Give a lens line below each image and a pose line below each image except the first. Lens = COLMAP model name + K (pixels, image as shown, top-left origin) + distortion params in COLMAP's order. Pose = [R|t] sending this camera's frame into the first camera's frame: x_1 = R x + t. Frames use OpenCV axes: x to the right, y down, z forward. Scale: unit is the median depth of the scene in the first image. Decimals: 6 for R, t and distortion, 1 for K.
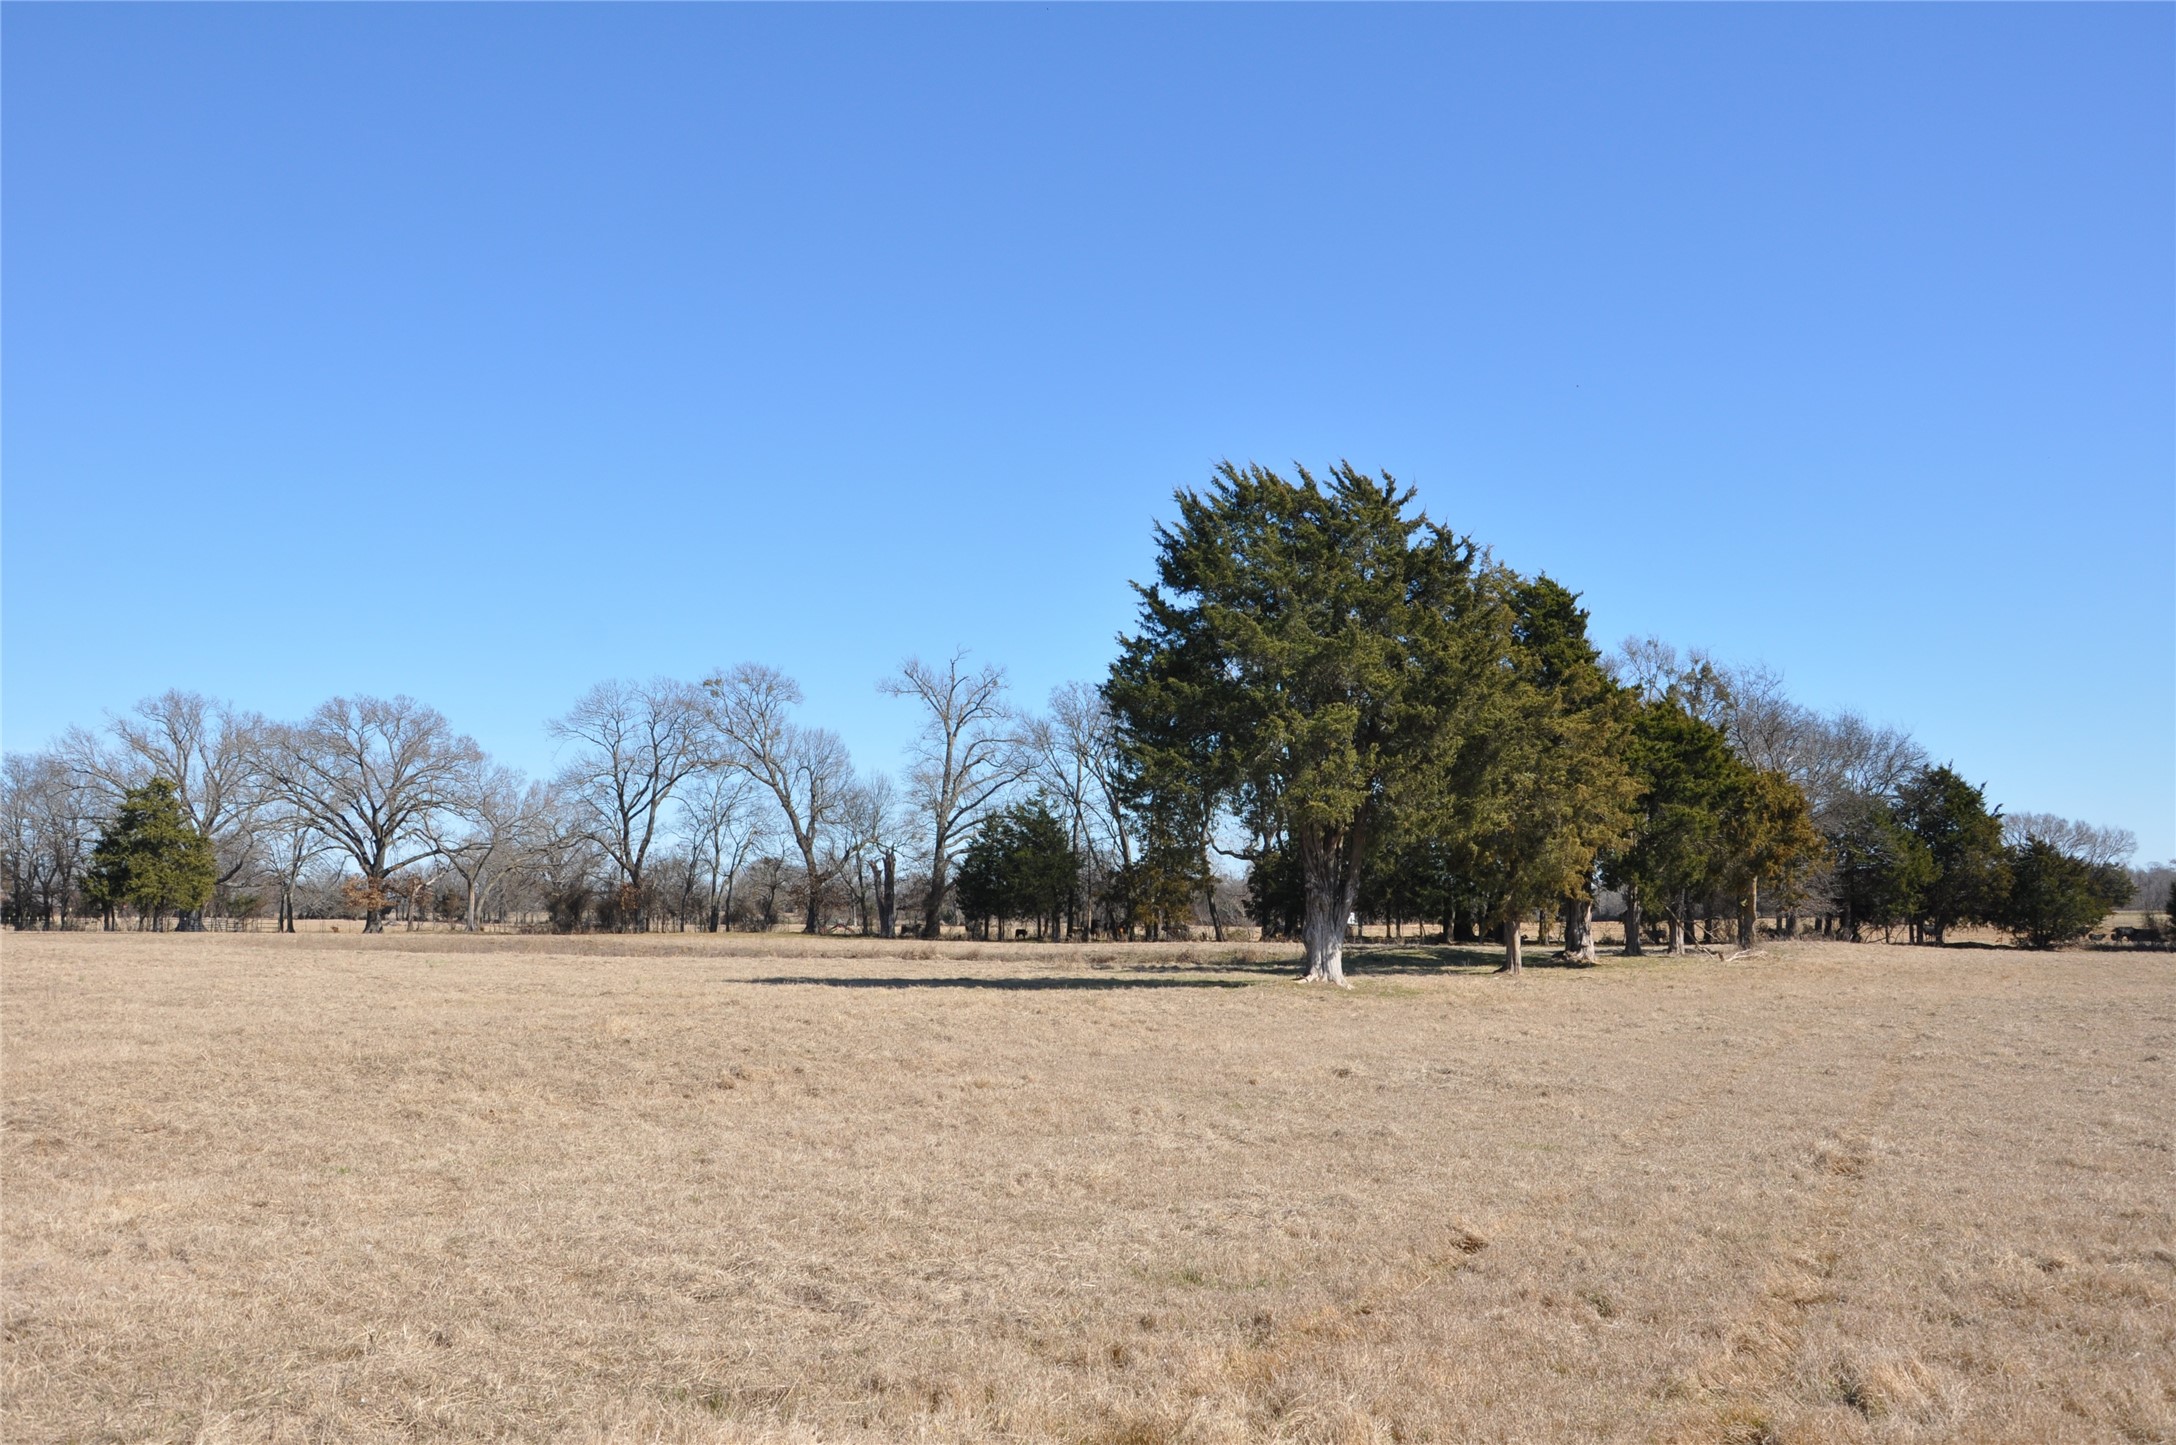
lens RADIAL K [[2103.5, 0, 1088.0], [0, 2103.5, 722.5], [0, 0, 1]] dist [-0.008650, 0.012837]
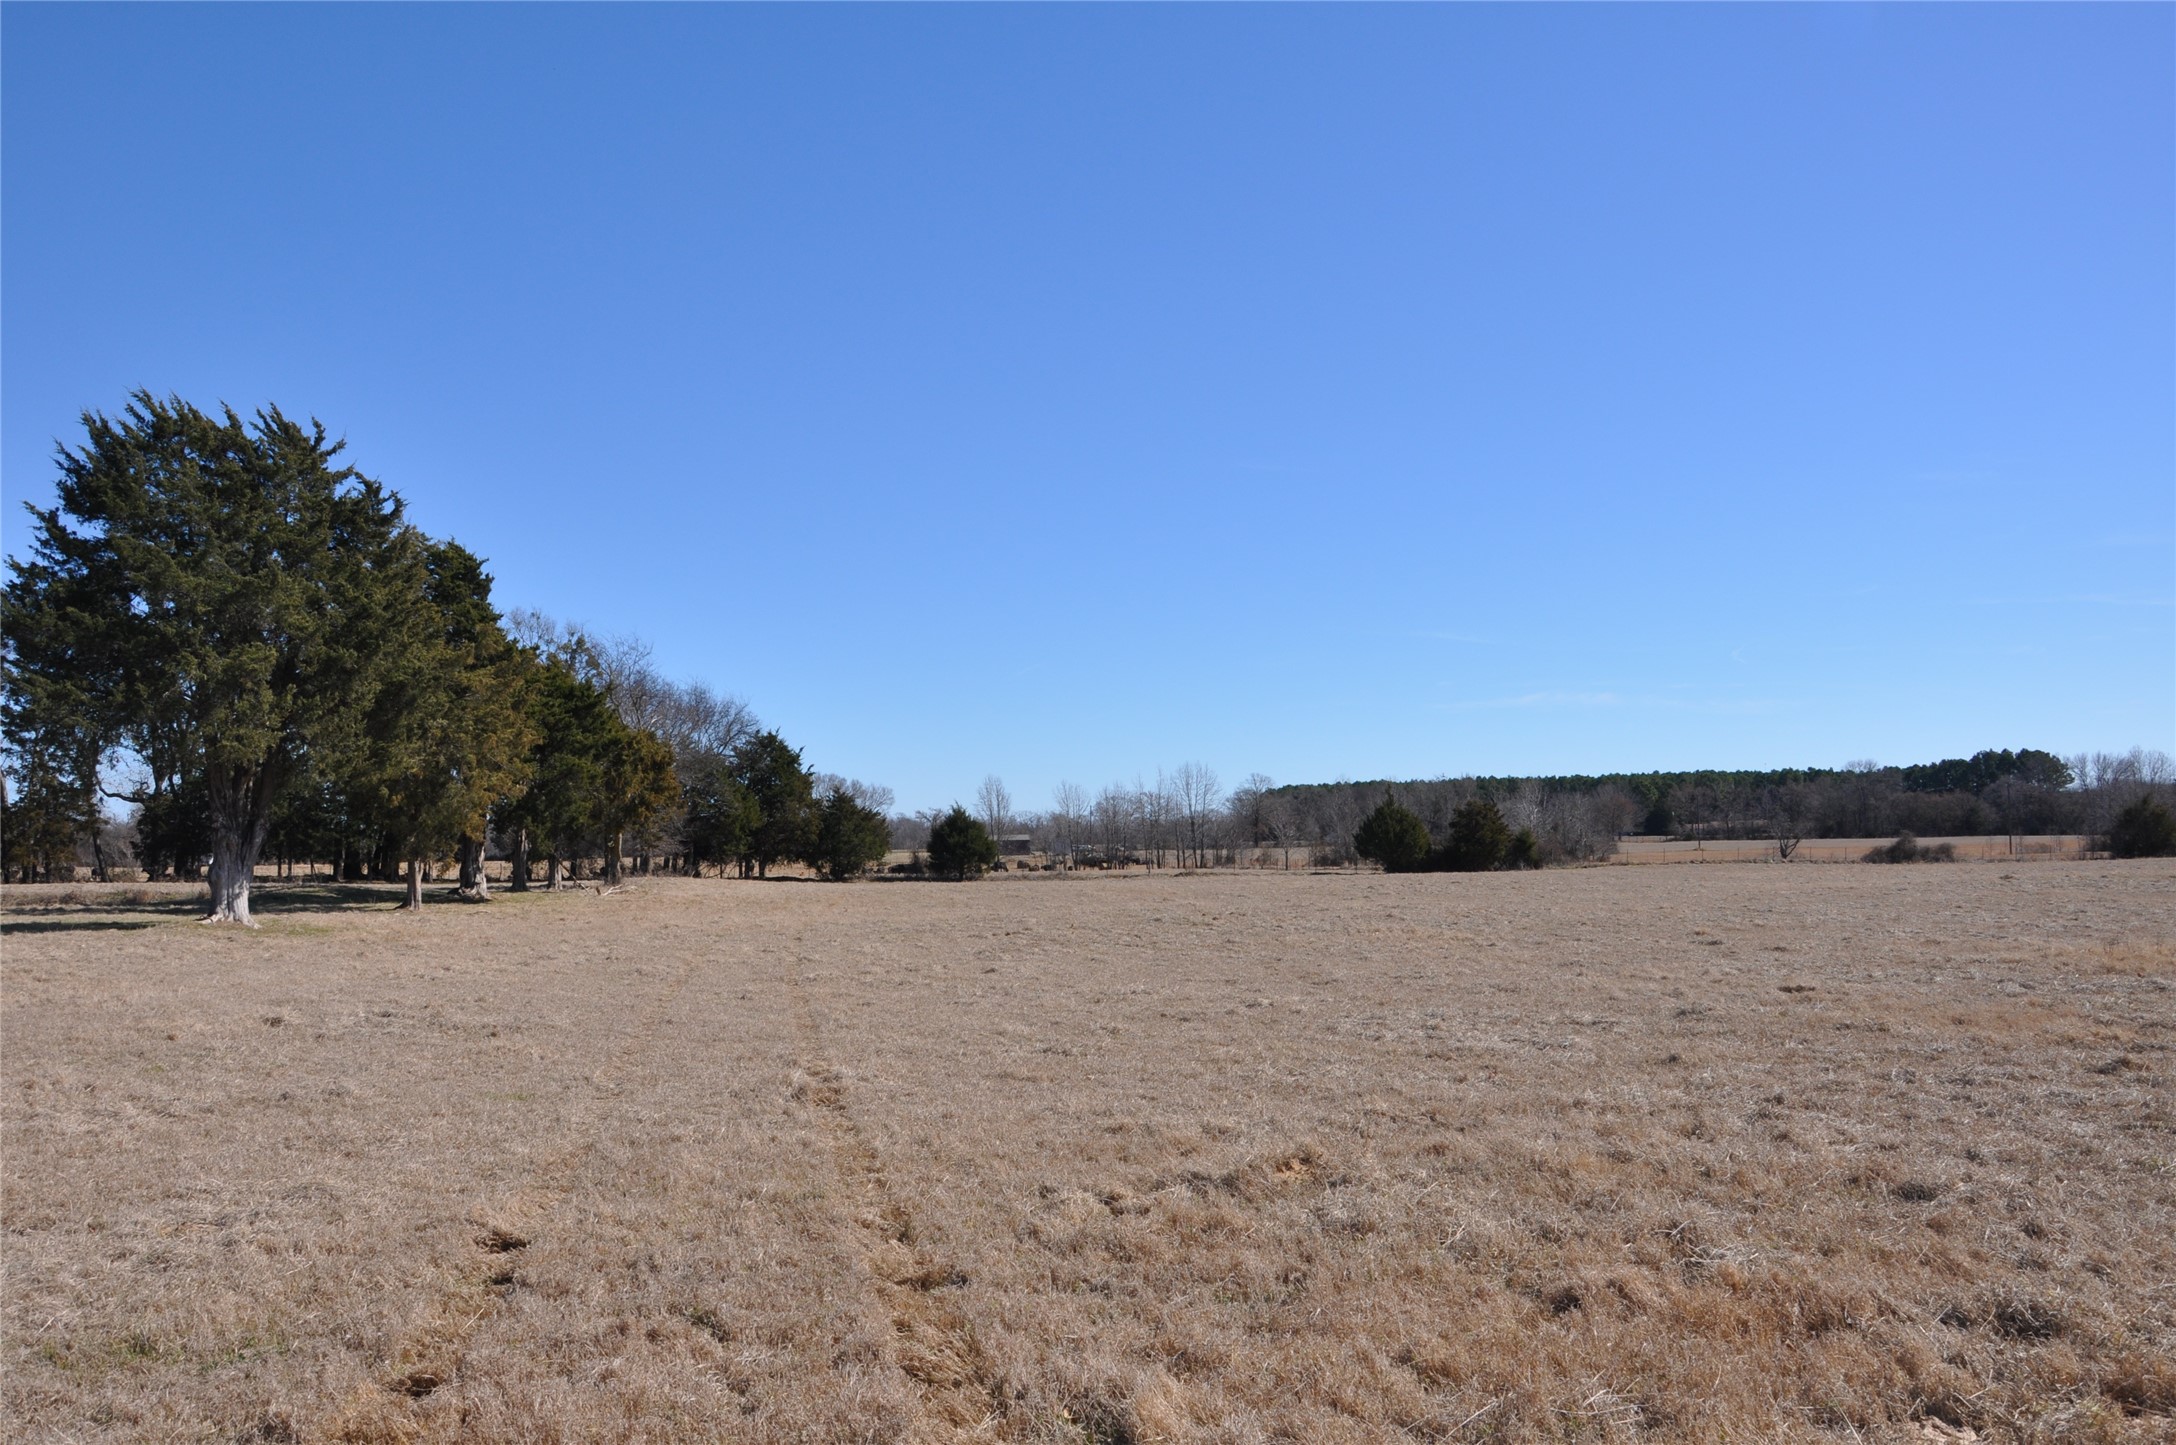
lens RADIAL K [[1744.8, 0, 1088.0], [0, 1744.8, 722.5], [0, 0, 1]] dist [-0.145417, 0.130042]
pose [[0.827856, 0.034515, 0.559878, -0.003458], [-0.042292, 0.999105, 0.000942, 0.010538], [-0.559344, -0.024458, 0.828575, 0.105069]]
